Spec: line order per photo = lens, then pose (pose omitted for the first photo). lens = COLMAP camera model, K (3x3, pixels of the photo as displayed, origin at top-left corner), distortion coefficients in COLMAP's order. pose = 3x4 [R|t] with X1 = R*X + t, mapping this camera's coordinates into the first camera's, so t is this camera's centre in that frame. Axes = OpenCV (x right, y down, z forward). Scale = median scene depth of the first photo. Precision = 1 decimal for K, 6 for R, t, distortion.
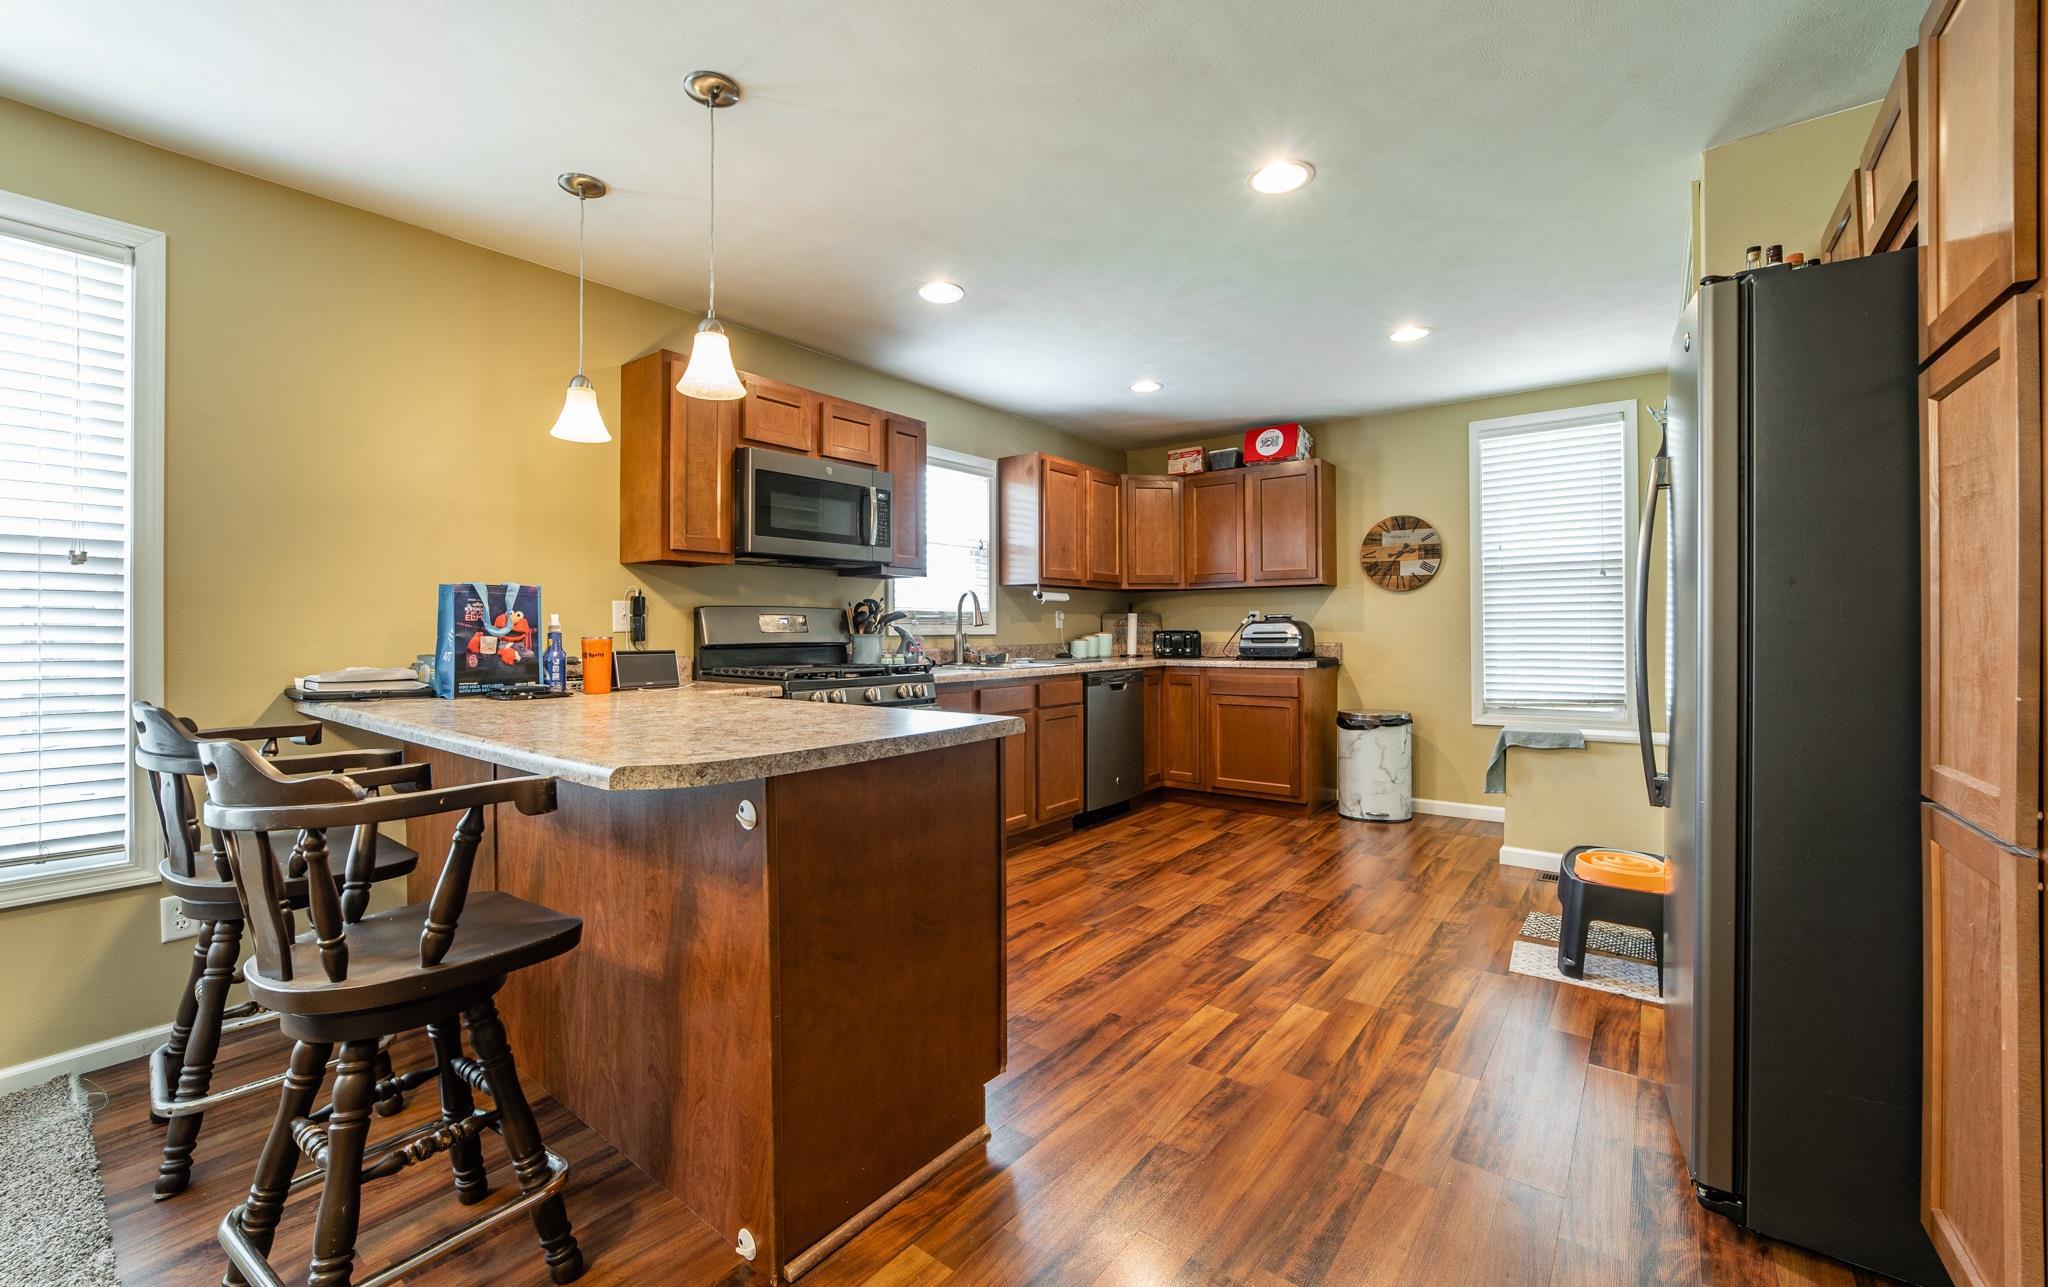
lens RADIAL K [[814.2, 0, 1029.4], [0, 814.2, 628.8], [0, 0, 1]] dist [-0.007961, 0.000563]
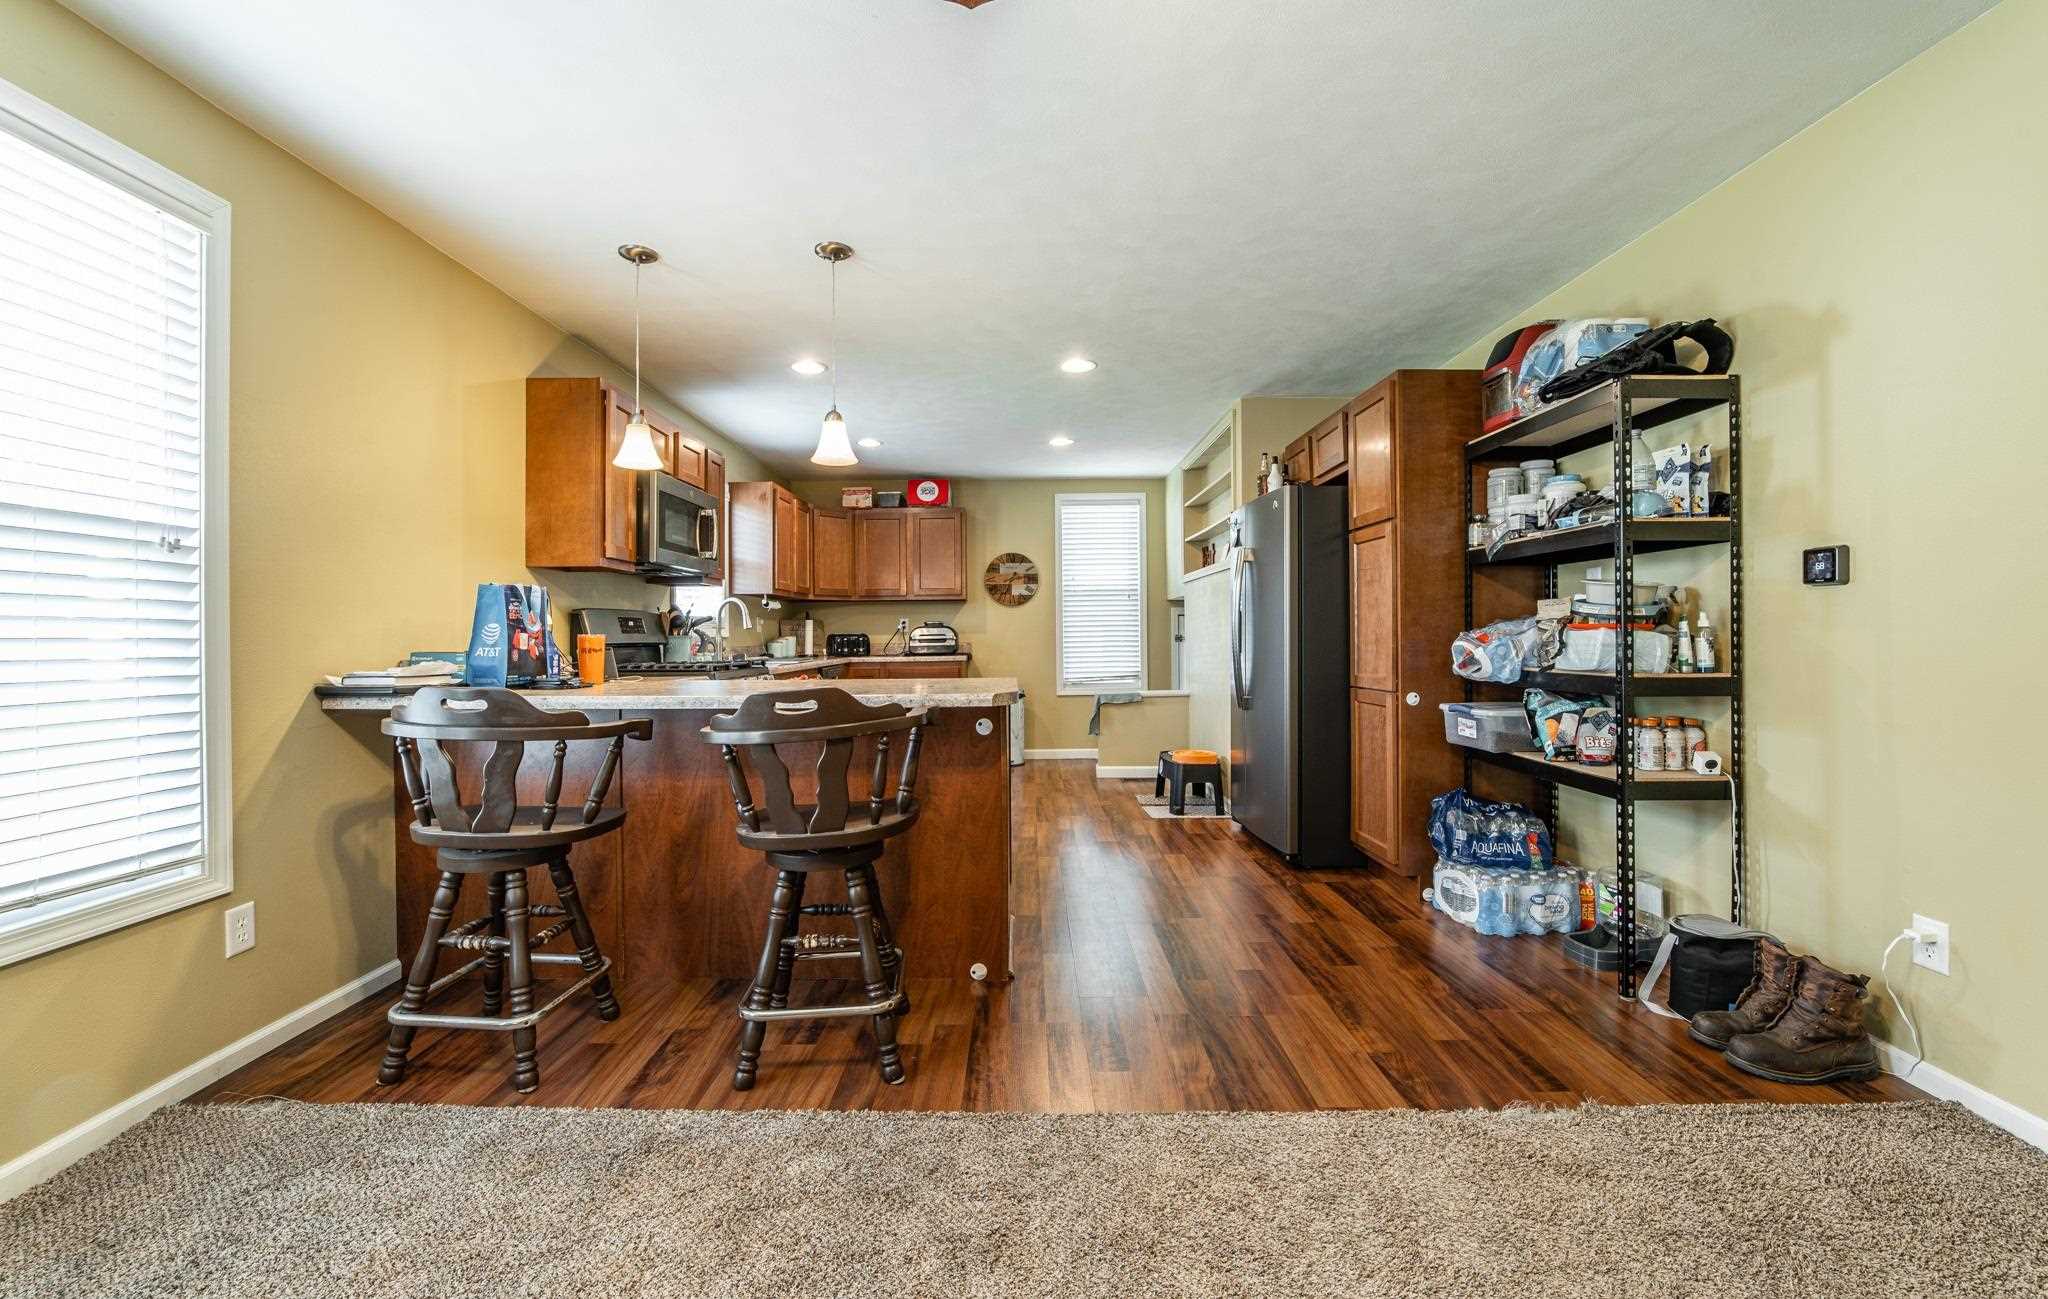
lens RADIAL K [[807.8, 0, 1029.0], [0, 807.8, 635.1], [0, 0, 1]] dist [-0.002266, -0.000037]
pose [[0.786865, -0.002559, 0.617120, -0.437930], [0.005514, 0.999981, -0.002884, 0.010269], [-0.617101, 0.005672, 0.786864, -0.149020]]
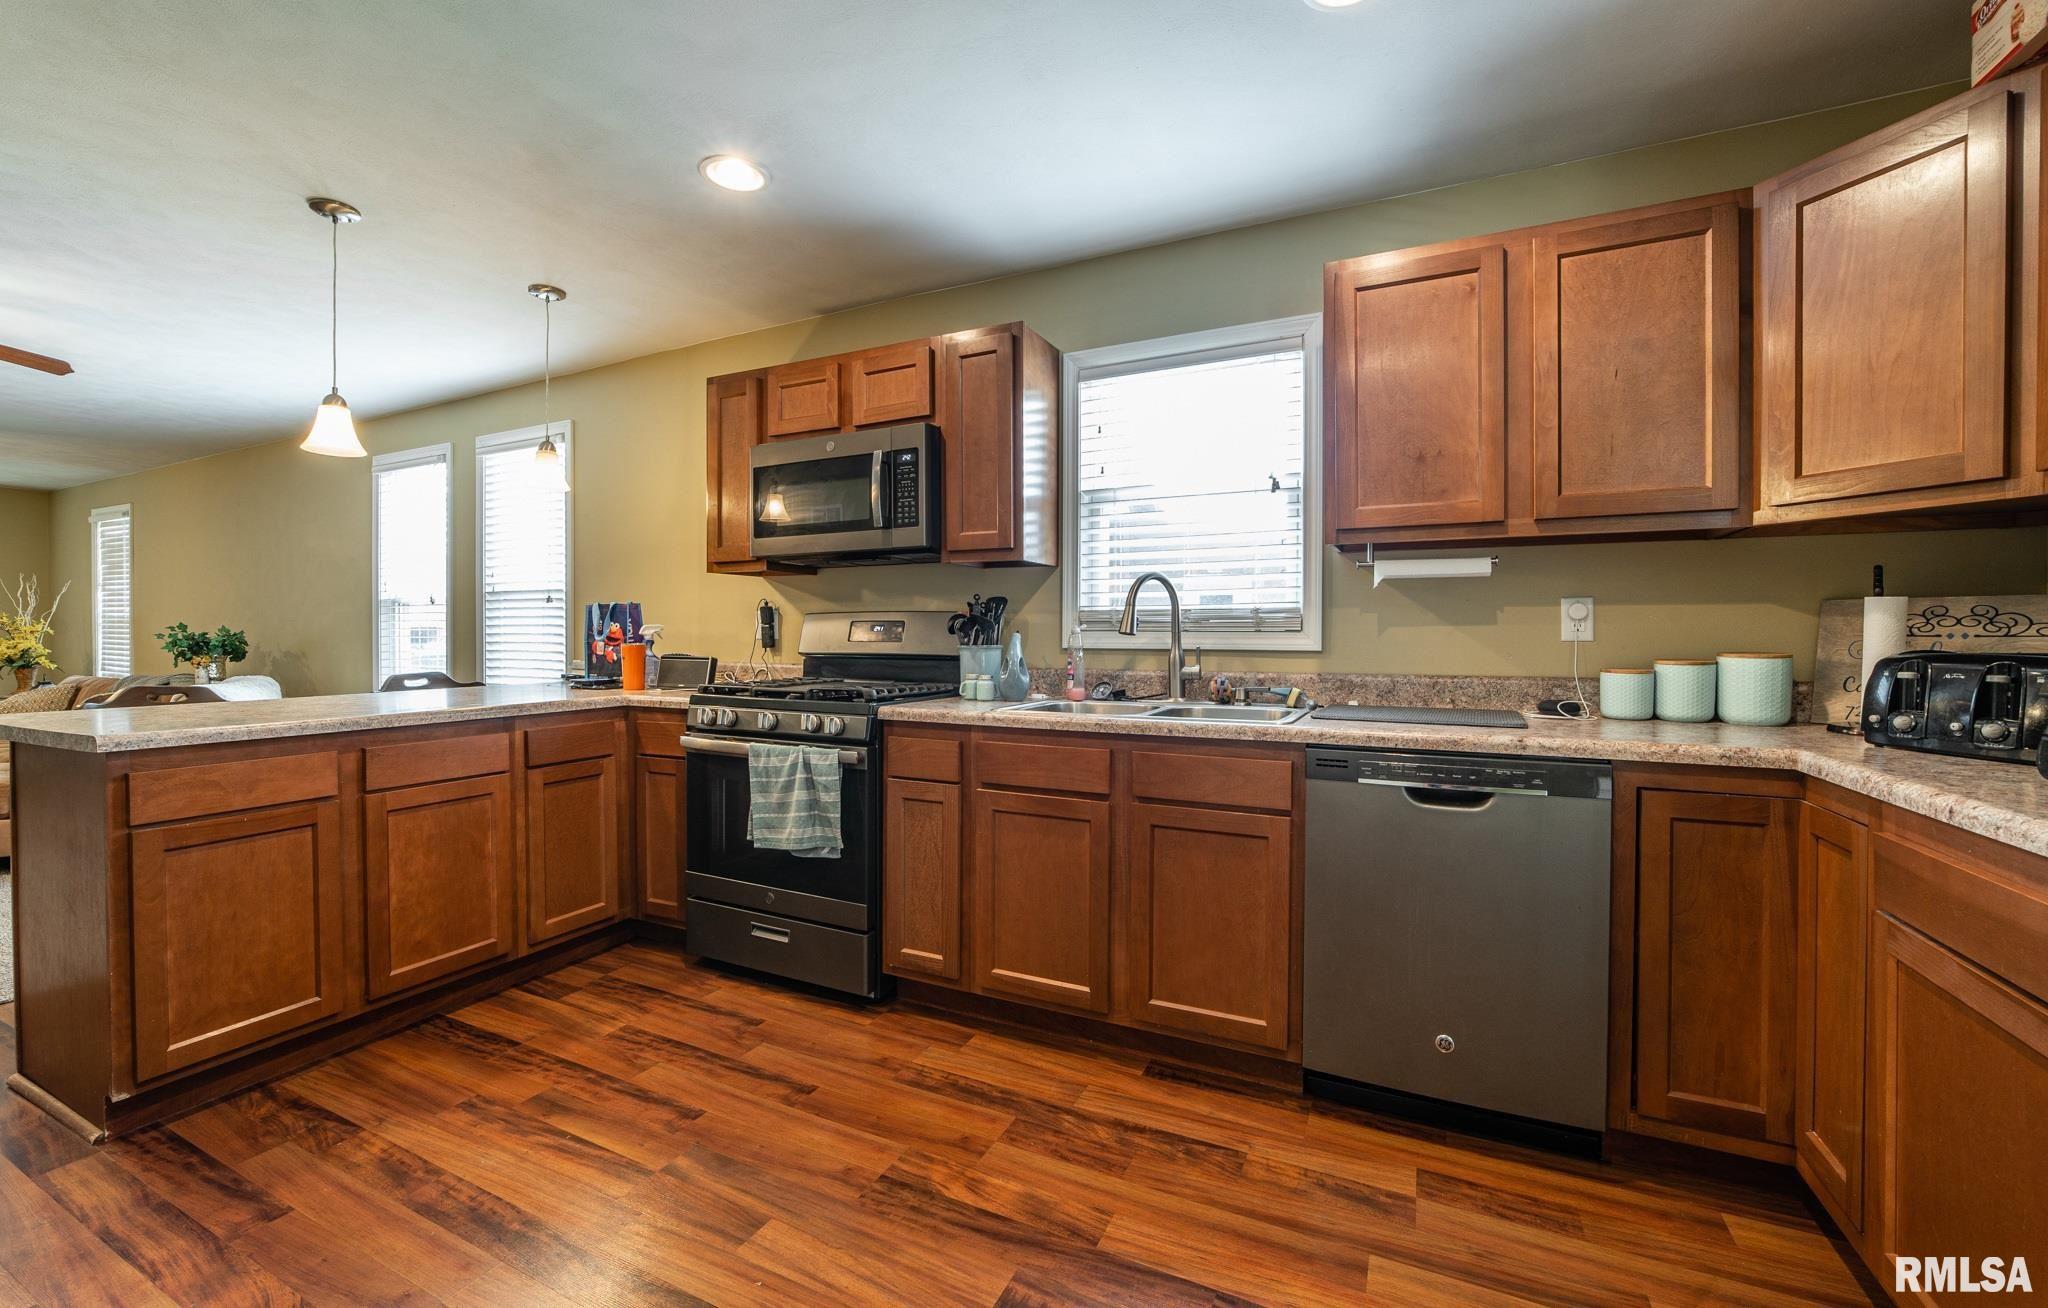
lens RADIAL K [[832.4, 0, 1018.6], [0, 832.4, 641.6], [0, 0, 1]] dist [-0.015412, 0.004358]
pose [[0.201060, 0.013511, -0.979486, 0.469927], [-0.001454, 0.999908, 0.013494, -0.006115], [0.979578, -0.001289, 0.201061, 0.771872]]
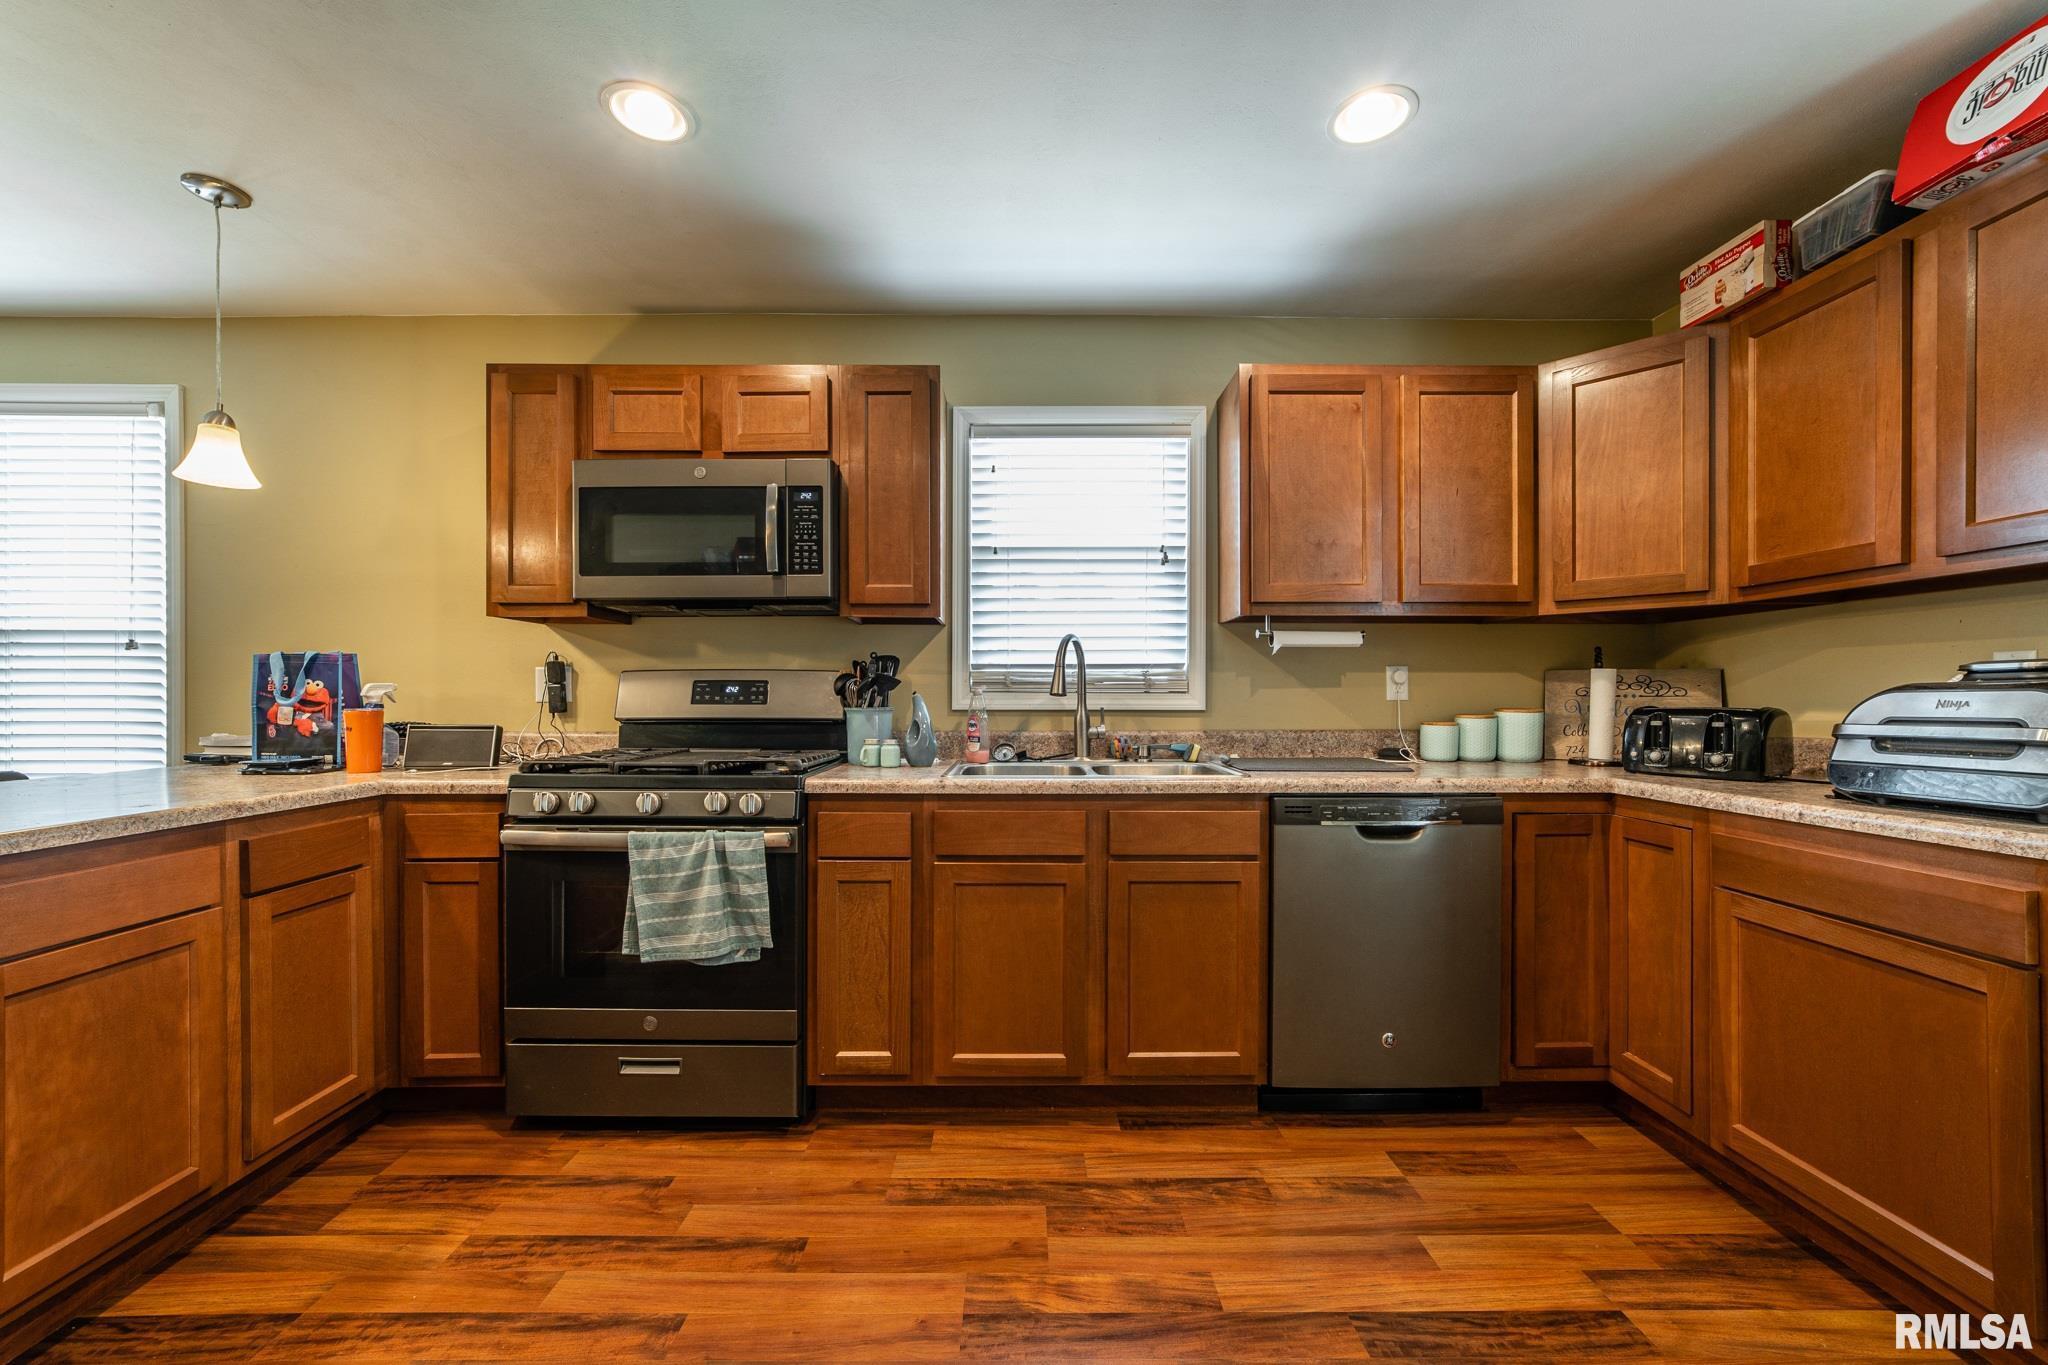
lens RADIAL K [[802.8, 0, 1024.1], [0, 802.8, 696.5], [0, 0, 1]] dist [-0.007025, 0.004673]
pose [[0.618277, 0.005468, -0.785941, 0.350847], [-0.002470, 0.999984, 0.005014, -0.005499], [0.785956, -0.001159, 0.618281, 0.602411]]
